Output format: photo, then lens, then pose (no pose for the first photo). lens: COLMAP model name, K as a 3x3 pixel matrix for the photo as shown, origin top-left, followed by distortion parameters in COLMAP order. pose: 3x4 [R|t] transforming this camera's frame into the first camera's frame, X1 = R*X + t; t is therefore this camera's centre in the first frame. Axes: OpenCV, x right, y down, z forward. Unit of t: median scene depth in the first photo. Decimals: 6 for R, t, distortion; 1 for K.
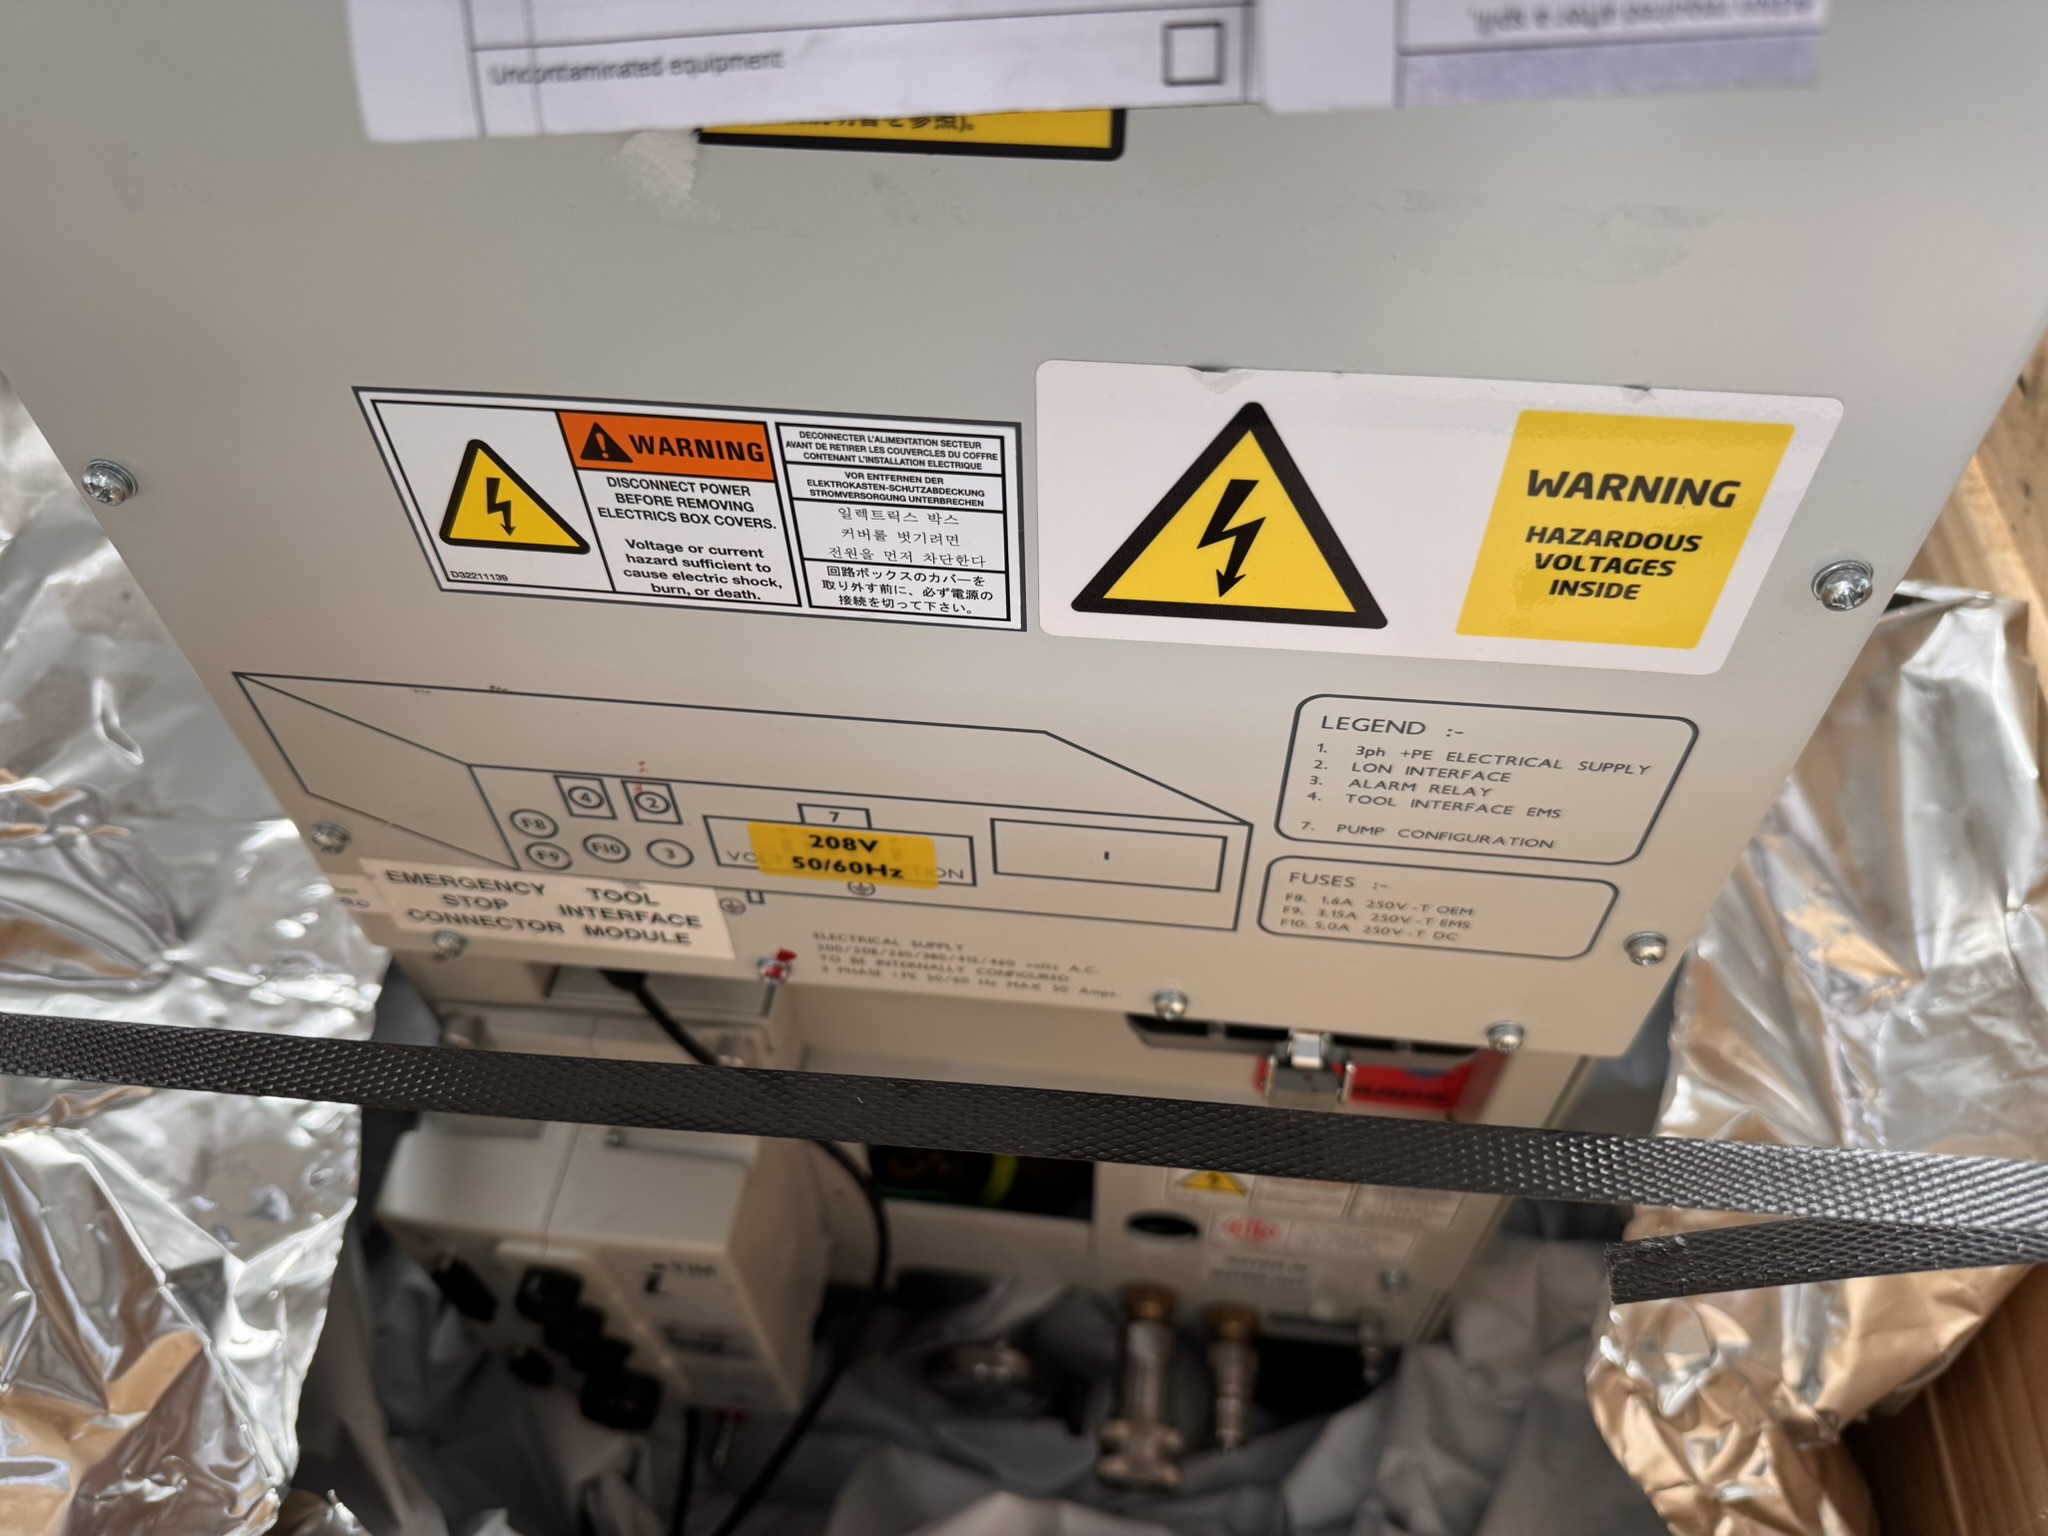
lens RADIAL K [[1457.5, 0, 1024.0], [0, 1457.5, 768.0], [0, 0, 1]] dist [0.038180, -0.063248]
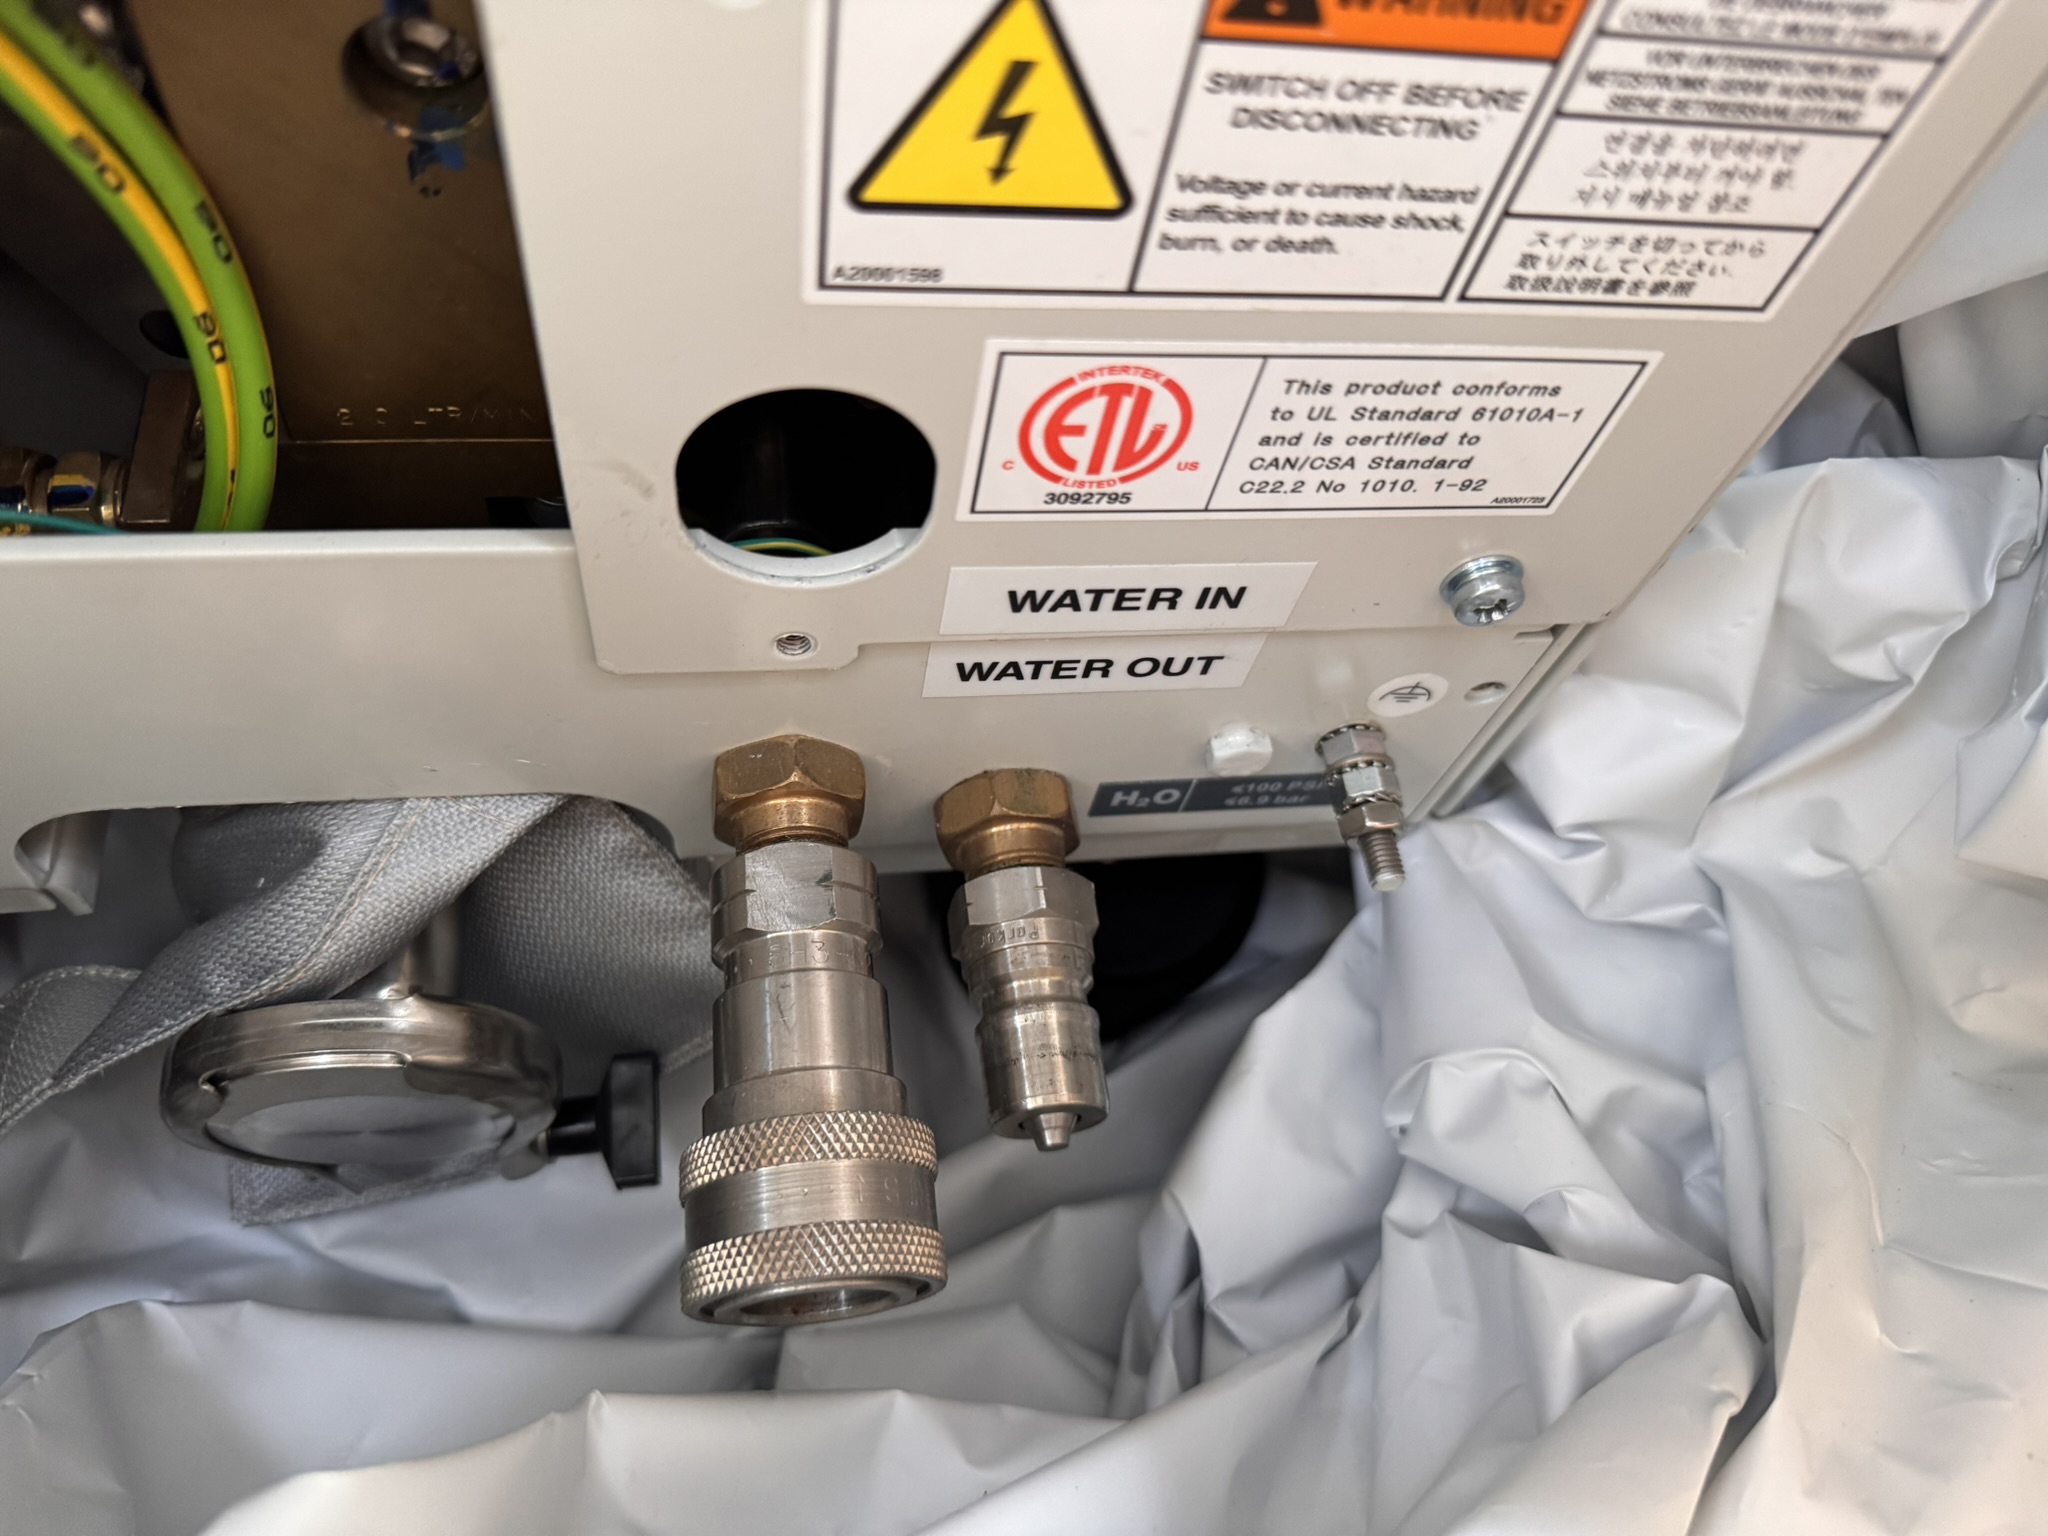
lens RADIAL K [[1475.7, 0, 1024.0], [0, 1475.7, 768.0], [0, 0, 1]] dist [0.168030, -0.468196]
pose [[0.958122, -0.133704, 0.253232, 0.049662], [0.081552, 0.975089, 0.206280, 0.288412], [-0.274504, -0.176990, 0.945157, 0.643111]]
